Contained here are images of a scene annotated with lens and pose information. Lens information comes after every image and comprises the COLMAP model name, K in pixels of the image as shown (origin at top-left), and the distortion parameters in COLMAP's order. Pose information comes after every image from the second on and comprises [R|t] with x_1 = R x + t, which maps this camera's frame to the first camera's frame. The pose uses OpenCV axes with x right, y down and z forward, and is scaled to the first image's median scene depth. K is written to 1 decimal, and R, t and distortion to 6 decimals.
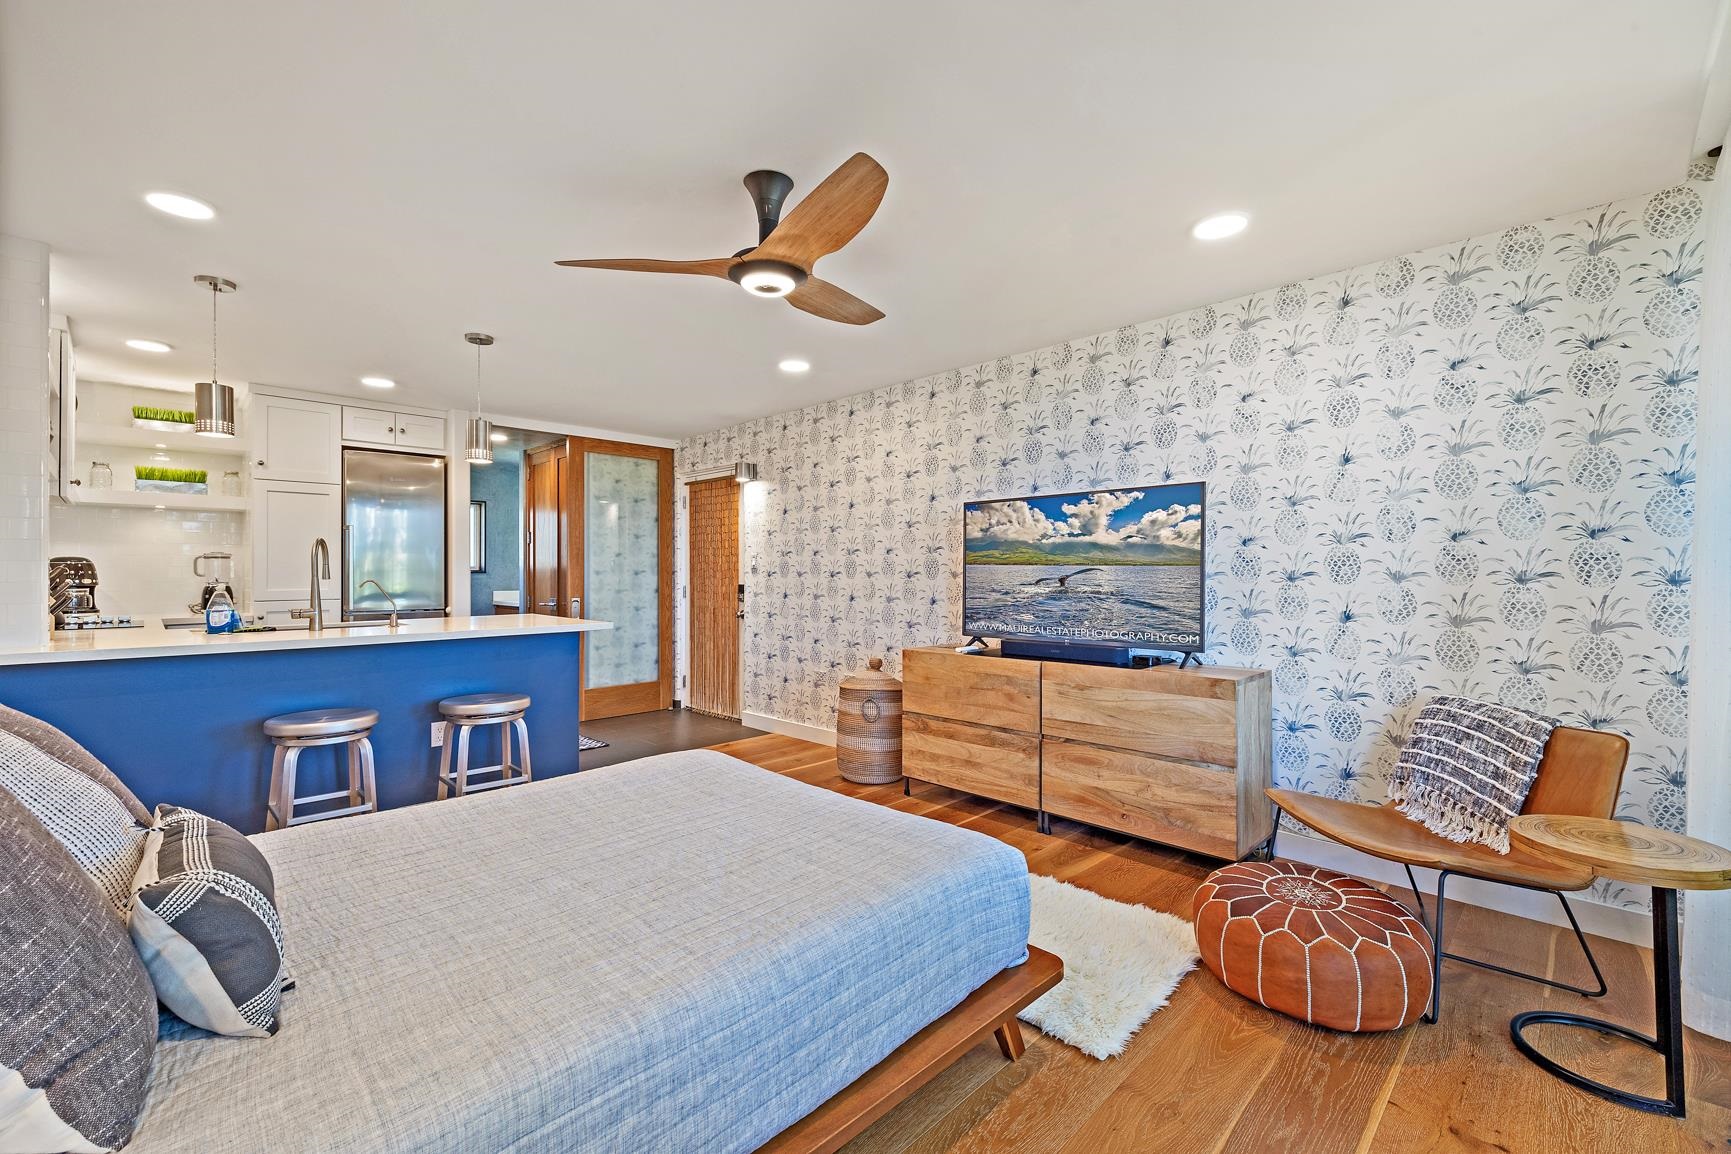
lens RADIAL K [[754.1, 0, 877.7], [0, 754.1, 561.1], [0, 0, 1]] dist [-0.000360, 0.000134]
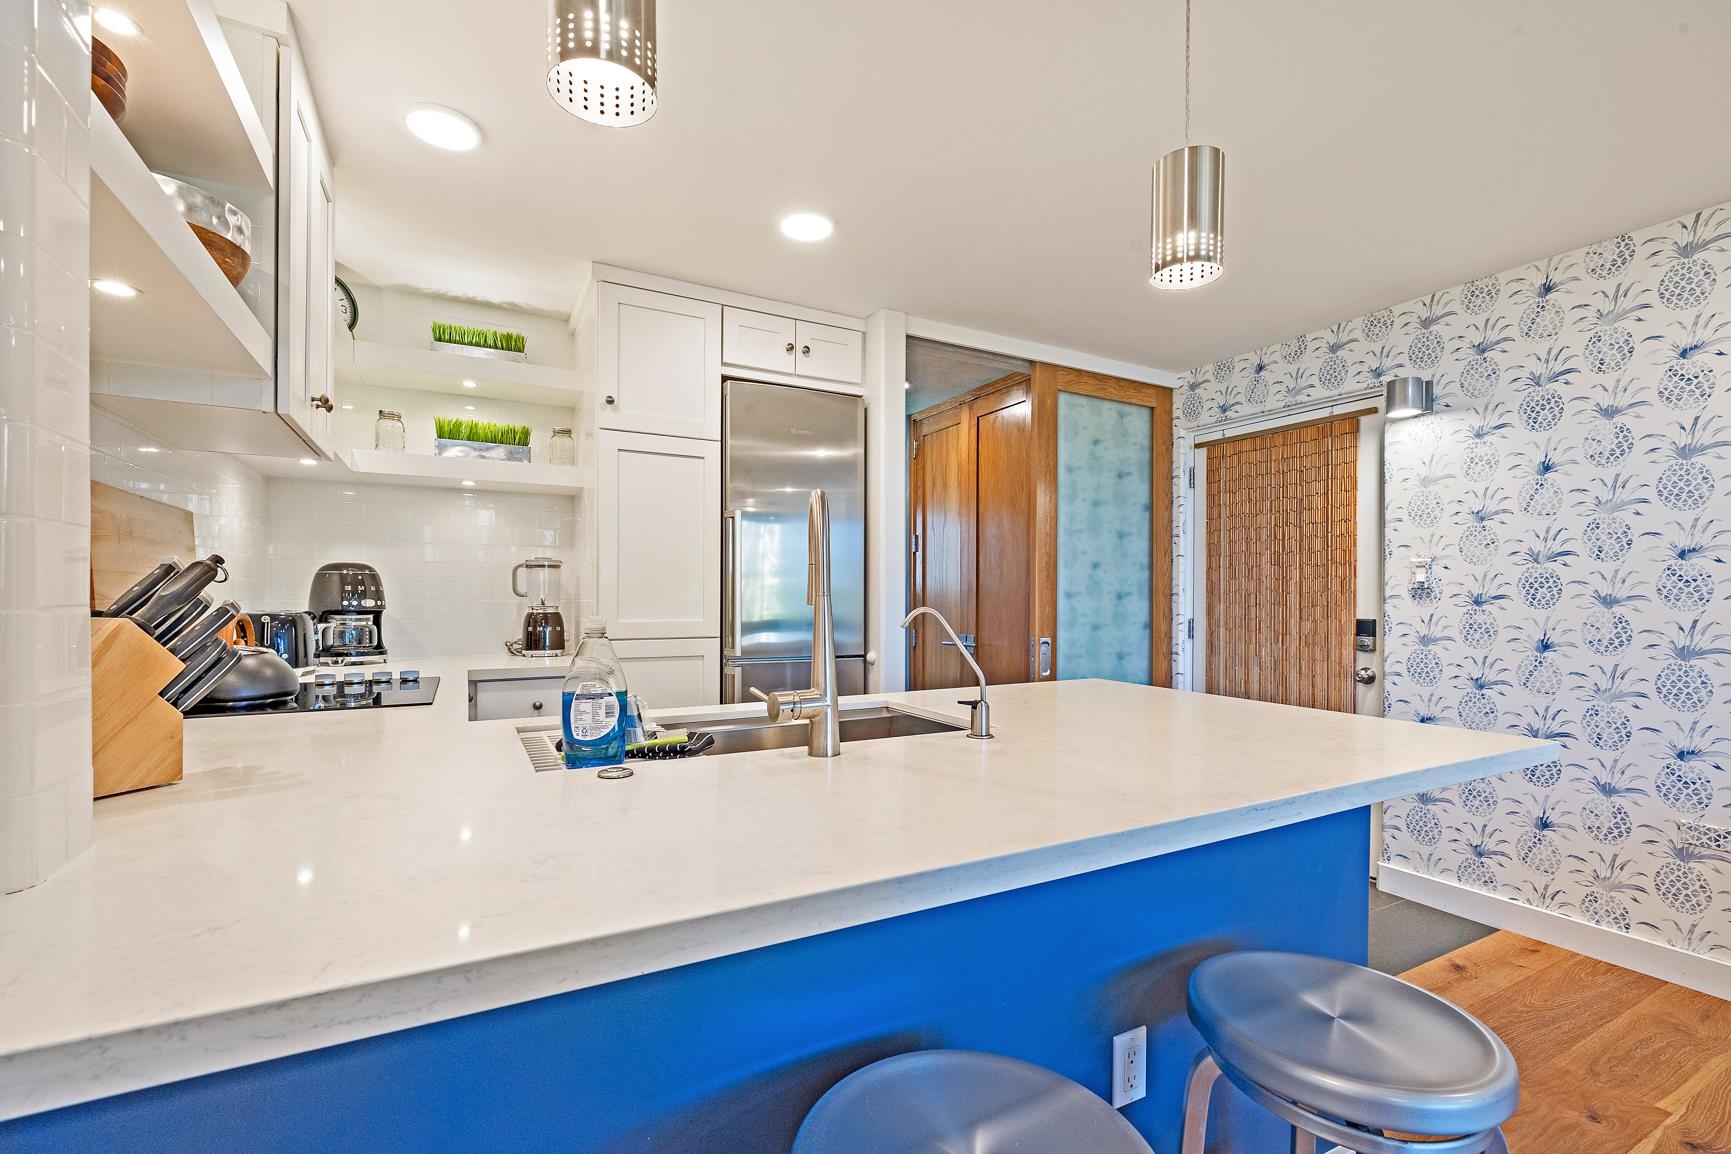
lens RADIAL K [[754.1, 0, 840.5], [0, 754.1, 601.7], [0, 0, 1]] dist [-0.000360, 0.000134]
pose [[0.956390, 0.009017, -0.291954, -0.368005], [-0.001083, 0.999626, 0.027325, 0.004818], [0.292092, -0.025818, 0.956042, 0.379950]]
